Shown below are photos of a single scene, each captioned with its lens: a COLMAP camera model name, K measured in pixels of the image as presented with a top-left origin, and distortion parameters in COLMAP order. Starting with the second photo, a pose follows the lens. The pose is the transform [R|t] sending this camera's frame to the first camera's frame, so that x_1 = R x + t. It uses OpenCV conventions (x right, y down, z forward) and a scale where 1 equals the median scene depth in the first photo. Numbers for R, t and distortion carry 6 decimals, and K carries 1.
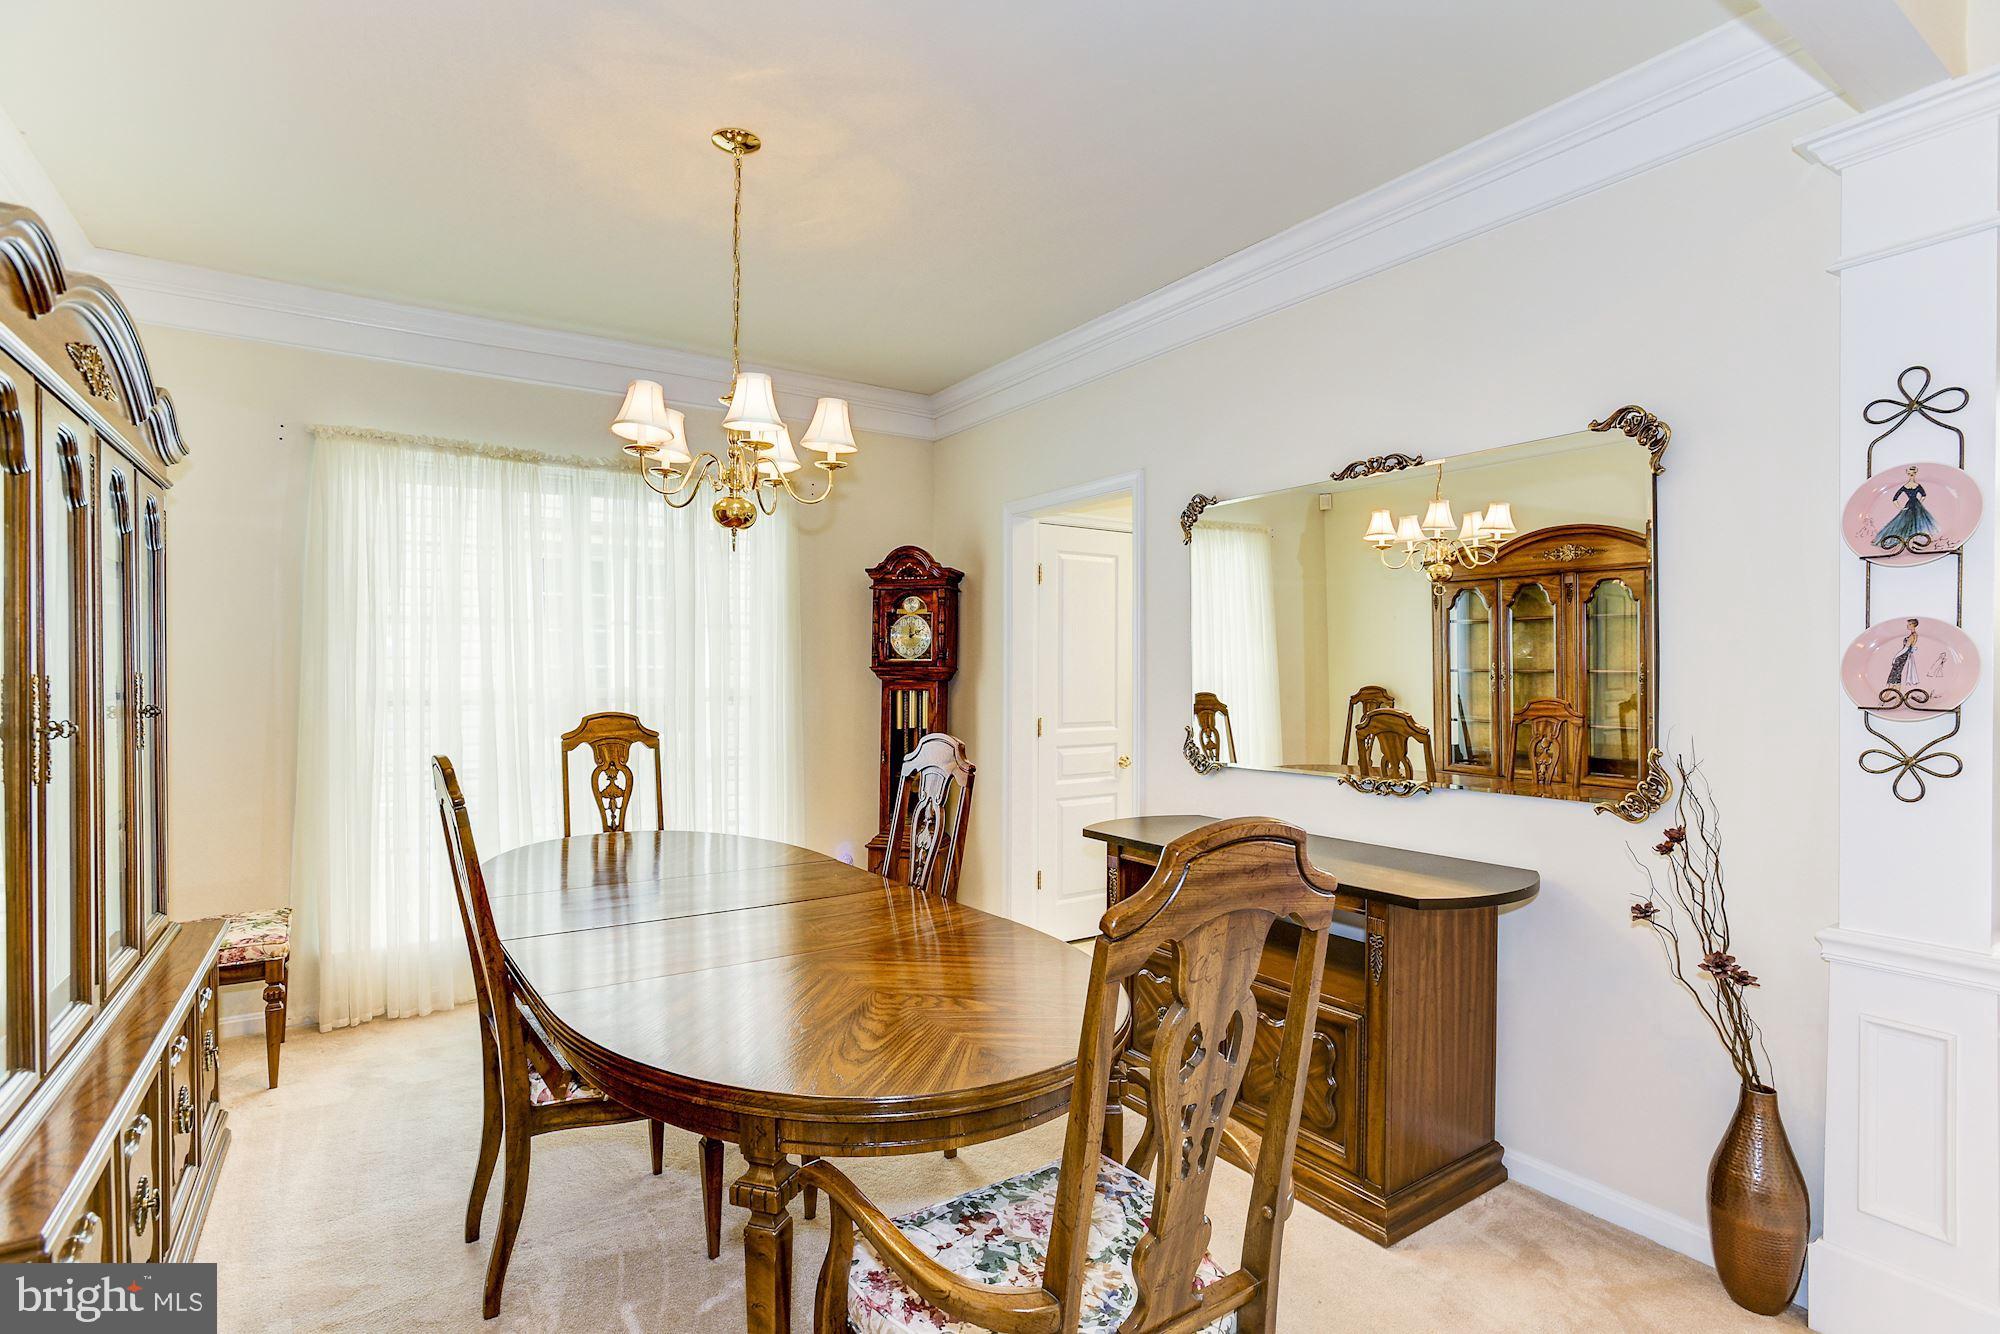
lens RADIAL K [[994.7, 0, 1022.0], [0, 994.7, 674.1], [0, 0, 1]] dist [-0.046409, 0.022194]
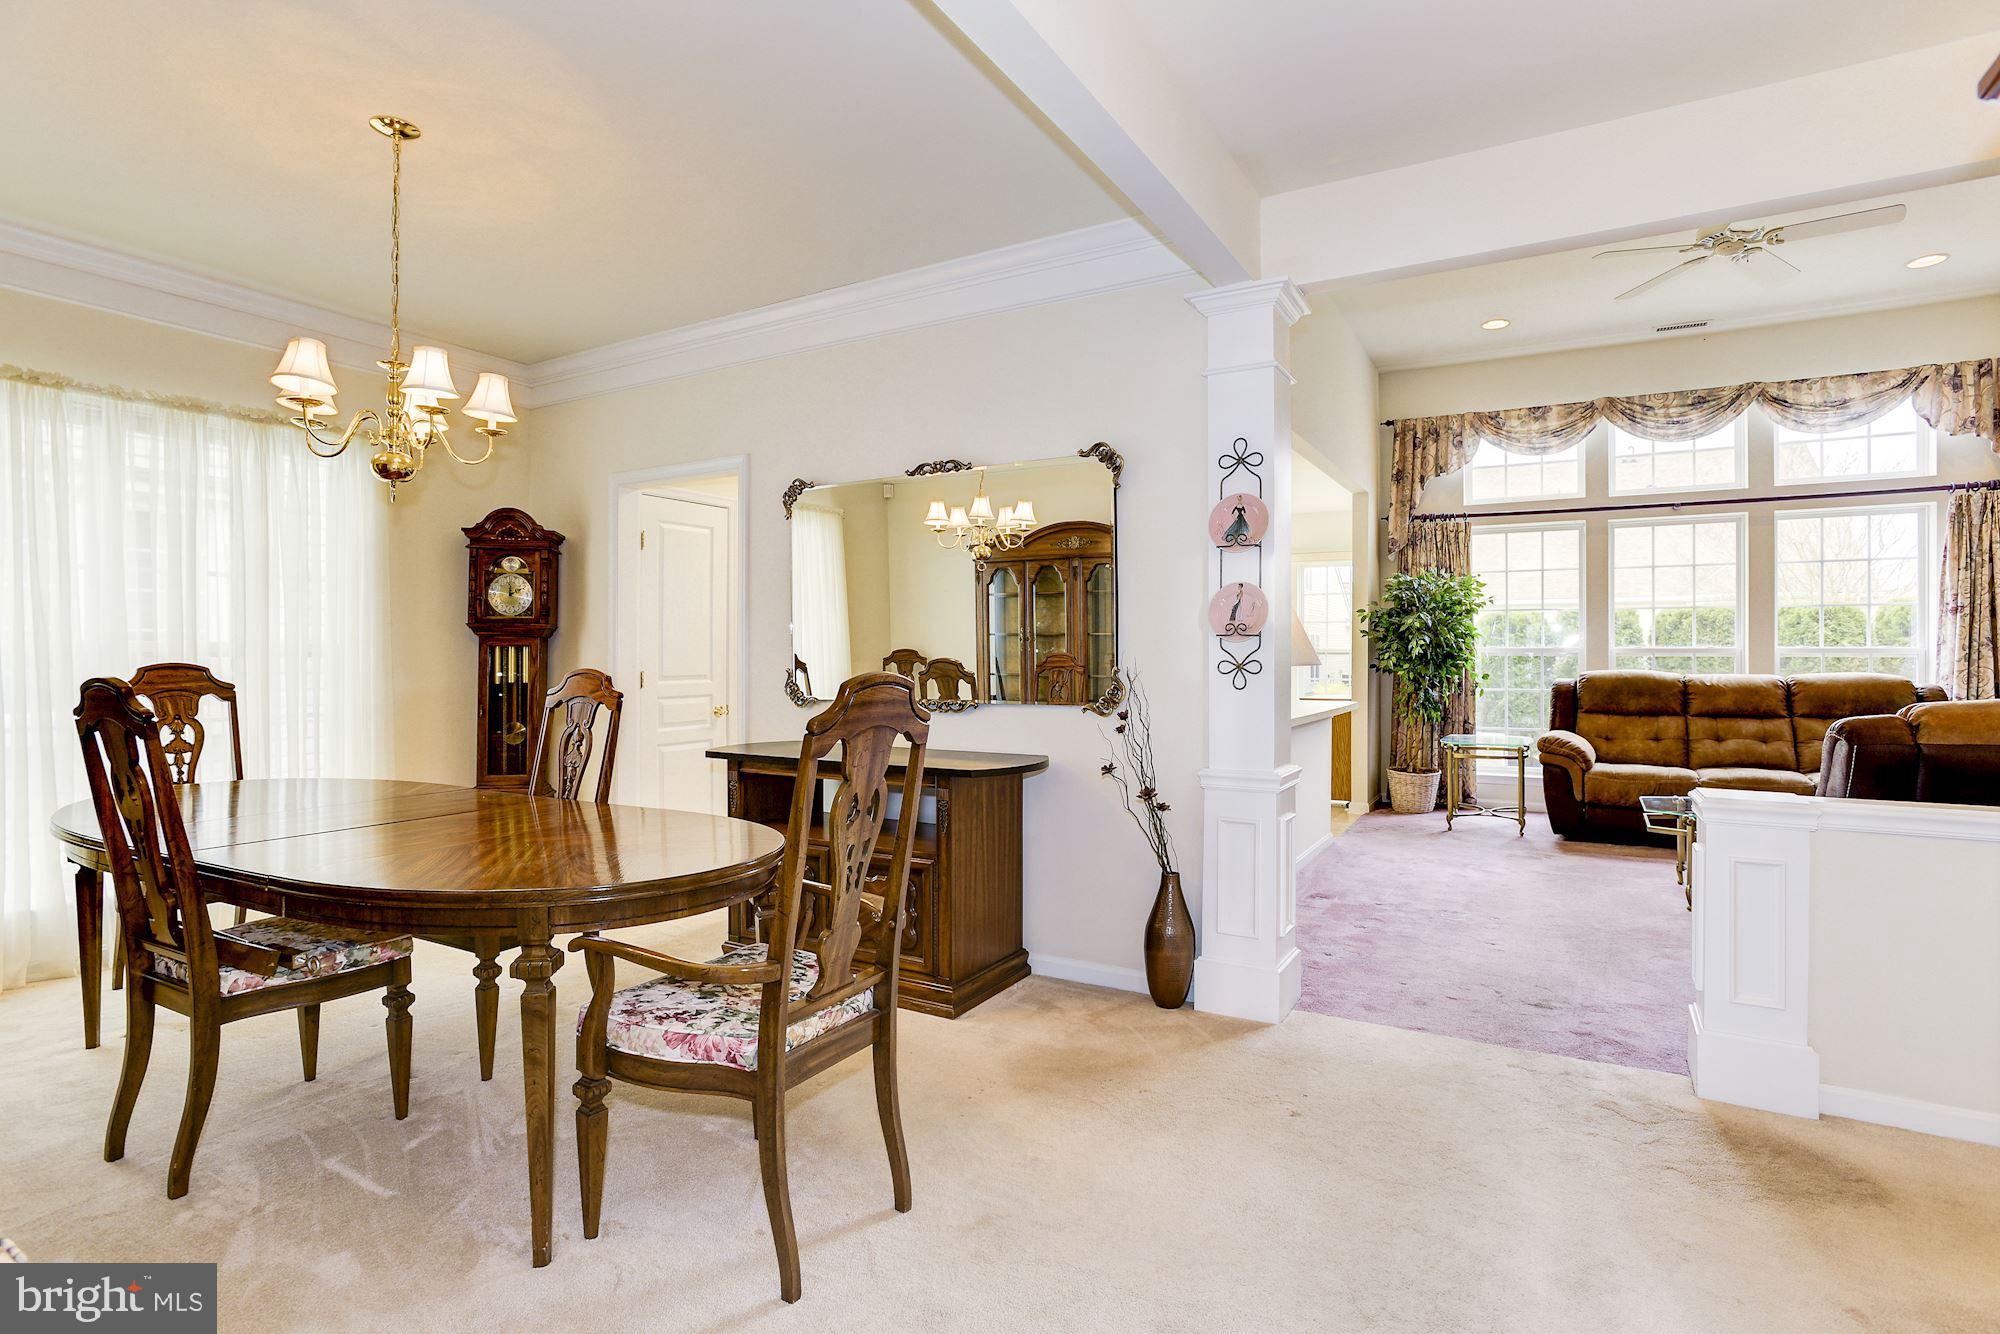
lens RADIAL K [[994.7, 0, 1039.7], [0, 994.7, 639.1], [0, 0, 1]] dist [-0.046409, 0.022194]
pose [[0.895606, 0.004464, 0.444825, -0.128874], [0.003535, 0.999847, -0.017152, 0.049884], [-0.444833, 0.016934, 0.895453, -0.290015]]
